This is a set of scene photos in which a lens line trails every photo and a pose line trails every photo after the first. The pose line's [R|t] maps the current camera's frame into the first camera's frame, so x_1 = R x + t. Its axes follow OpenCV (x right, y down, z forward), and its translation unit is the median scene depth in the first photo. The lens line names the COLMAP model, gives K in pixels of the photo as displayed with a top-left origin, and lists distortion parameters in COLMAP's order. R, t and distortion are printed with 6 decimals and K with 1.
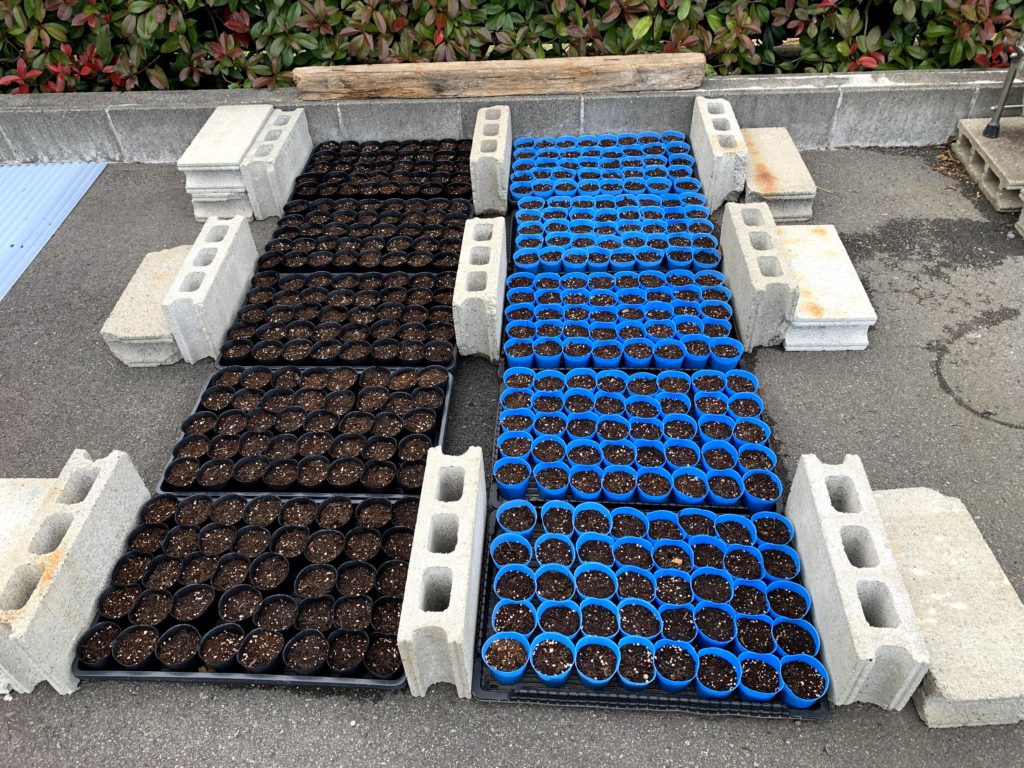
lens RADIAL K [[787.8, 0, 506.6], [0, 787.8, 379.2], [0, 0, 1]] dist [0.021888, -0.008348]
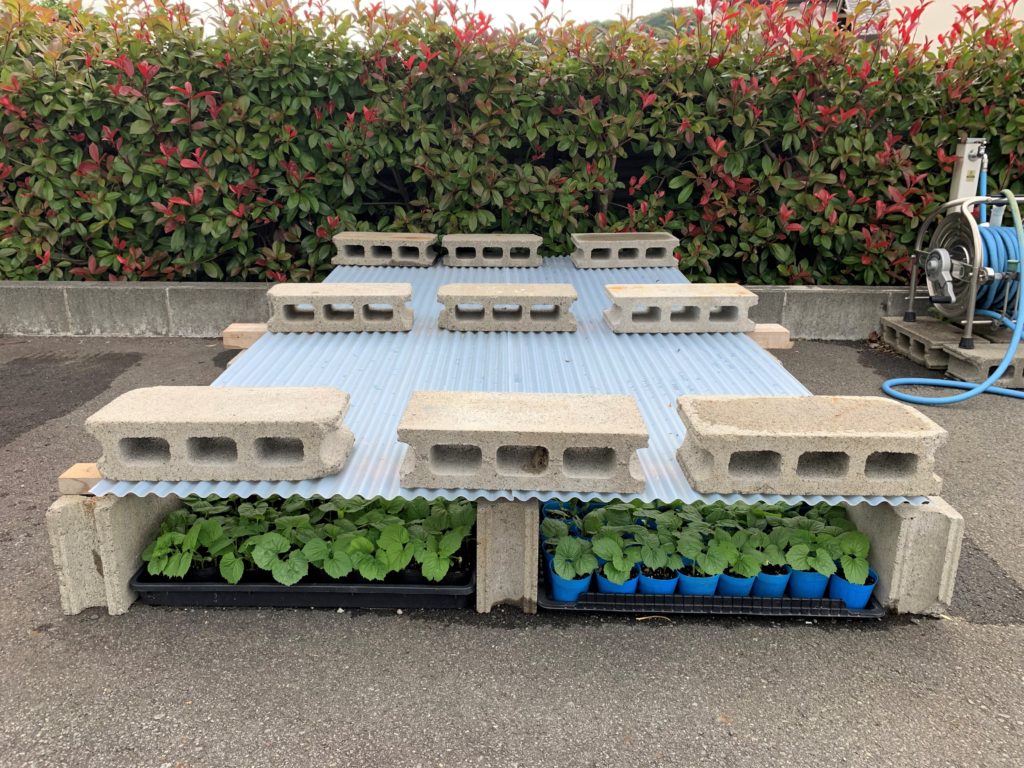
lens RADIAL K [[787.8, 0, 513.8], [0, 787.8, 385.3], [0, 0, 1]] dist [0.021888, -0.008348]
pose [[0.996966, 0.035660, 0.069195, -0.087447], [-0.001966, 0.900152, -0.435571, 0.331174], [-0.077818, 0.434113, 0.897491, -0.012546]]
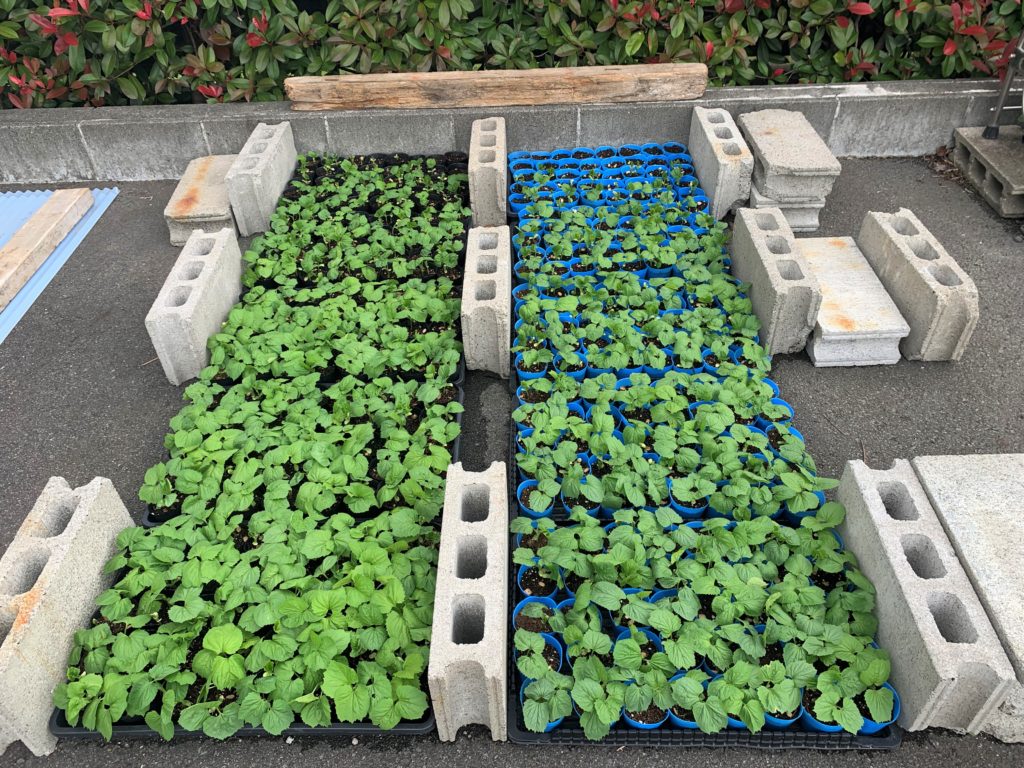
lens RADIAL K [[787.8, 0, 516.7], [0, 787.8, 379.1], [0, 0, 1]] dist [0.021888, -0.008348]
pose [[0.998614, -0.021062, 0.048235, -0.038560], [0.023060, 0.998883, -0.041247, 0.017362], [-0.047312, 0.042302, 0.997984, 0.047995]]
